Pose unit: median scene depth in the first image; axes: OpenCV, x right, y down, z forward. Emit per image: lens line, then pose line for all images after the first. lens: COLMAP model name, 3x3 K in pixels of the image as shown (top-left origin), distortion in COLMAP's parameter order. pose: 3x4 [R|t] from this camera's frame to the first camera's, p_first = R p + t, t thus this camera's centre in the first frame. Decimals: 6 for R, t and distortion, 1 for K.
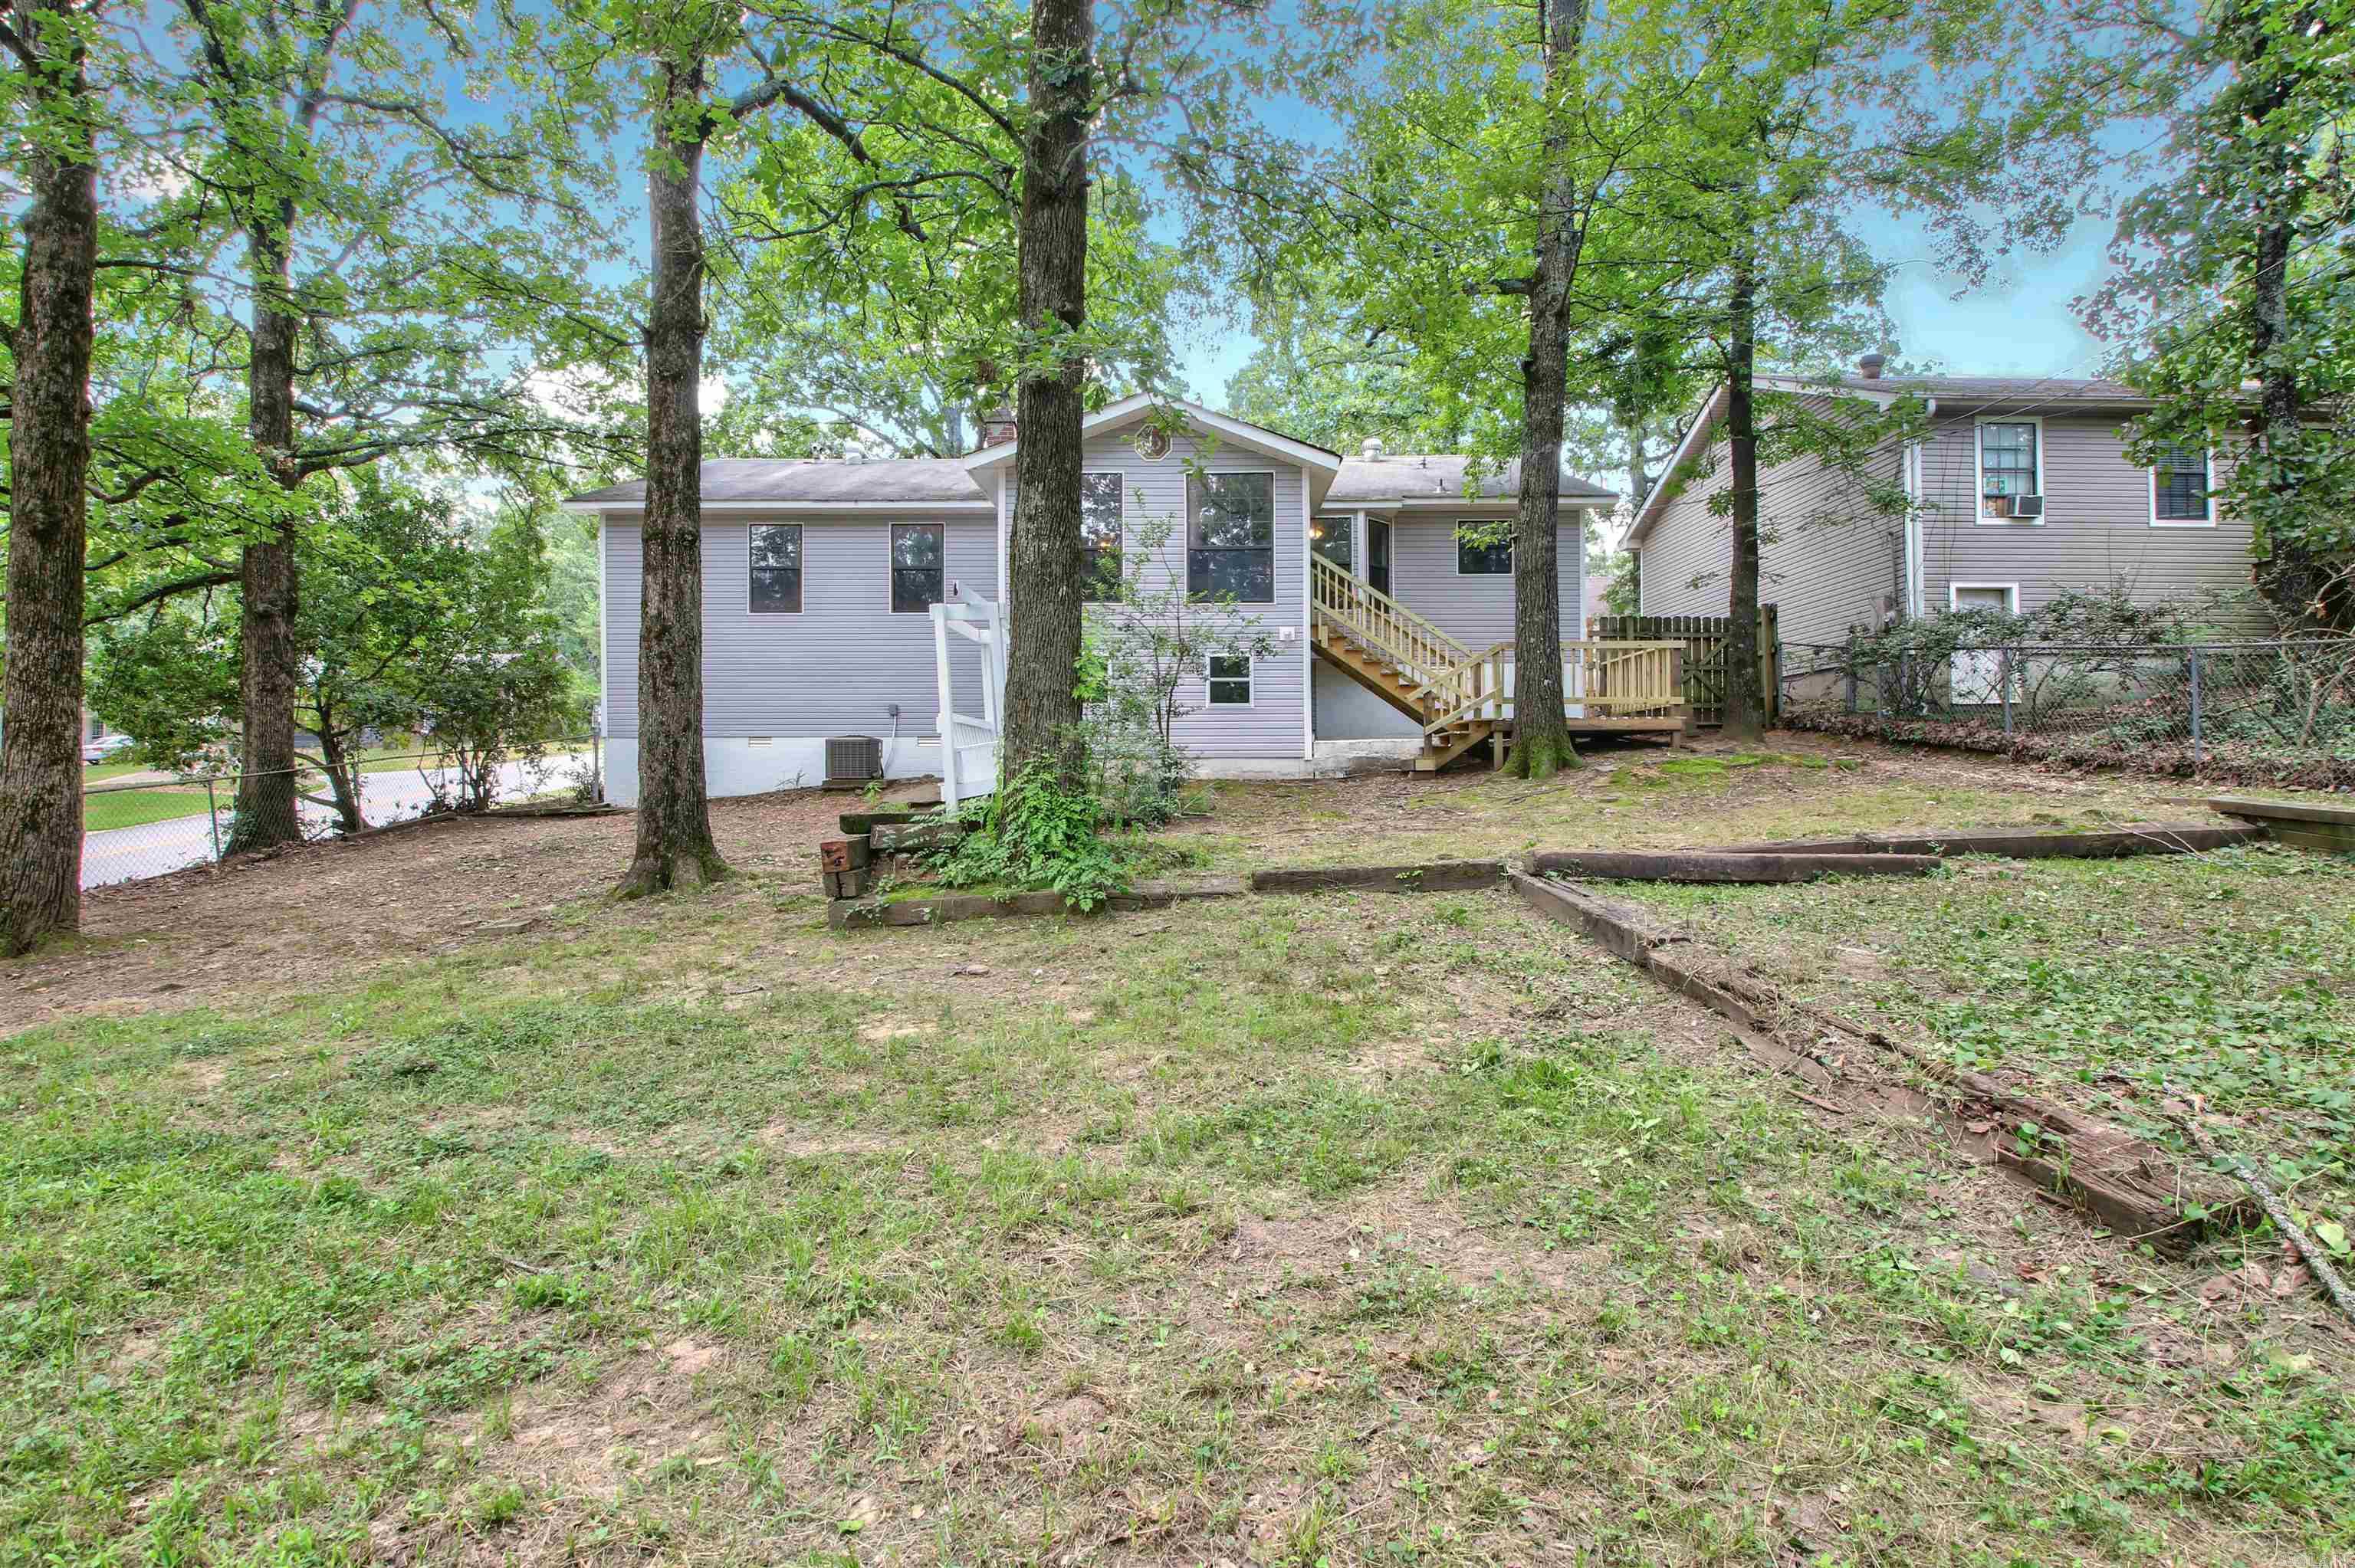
lens RADIAL K [[1097.4, 0, 1179.1], [0, 1097.4, 783.0], [0, 0, 1]] dist [0.003616, -0.004670]
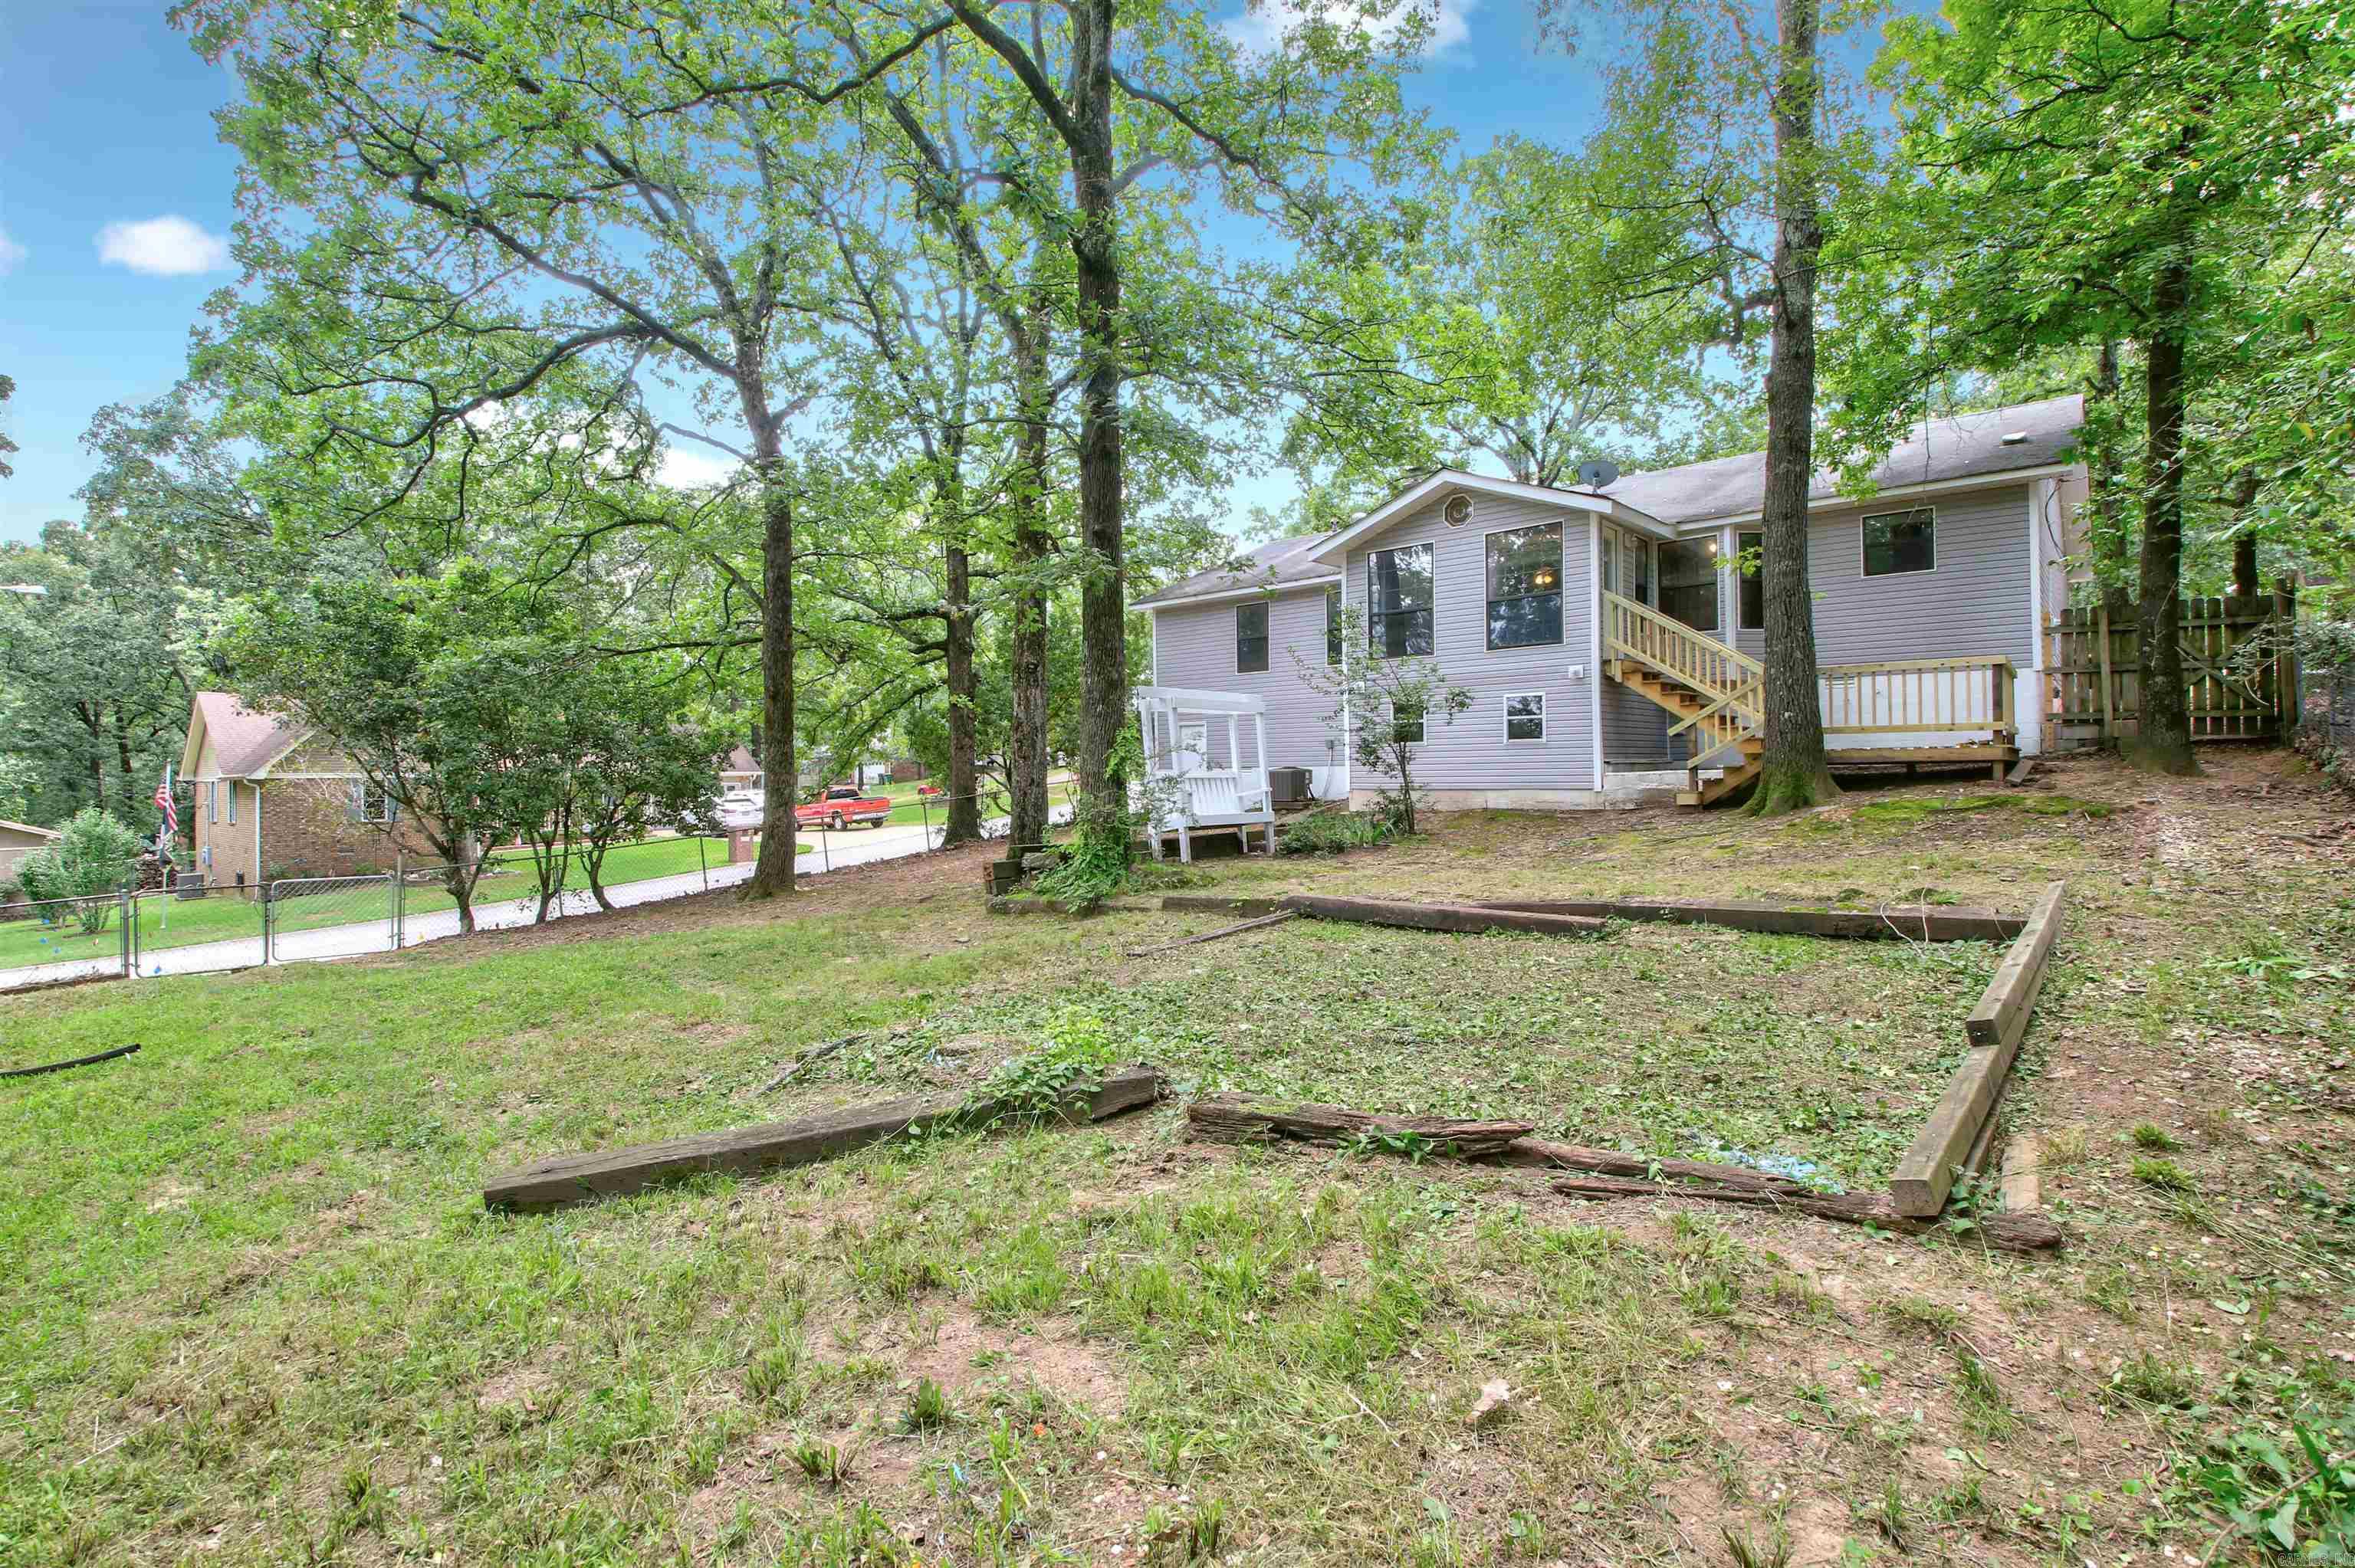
lens RADIAL K [[1097.4, 0, 1170.9], [0, 1097.4, 777.0], [0, 0, 1]] dist [0.003616, -0.004670]
pose [[0.759896, -0.004937, -0.650026, 0.489179], [0.006460, 0.999979, -0.000044, -0.037128], [0.650012, -0.004165, 0.759912, -0.057788]]
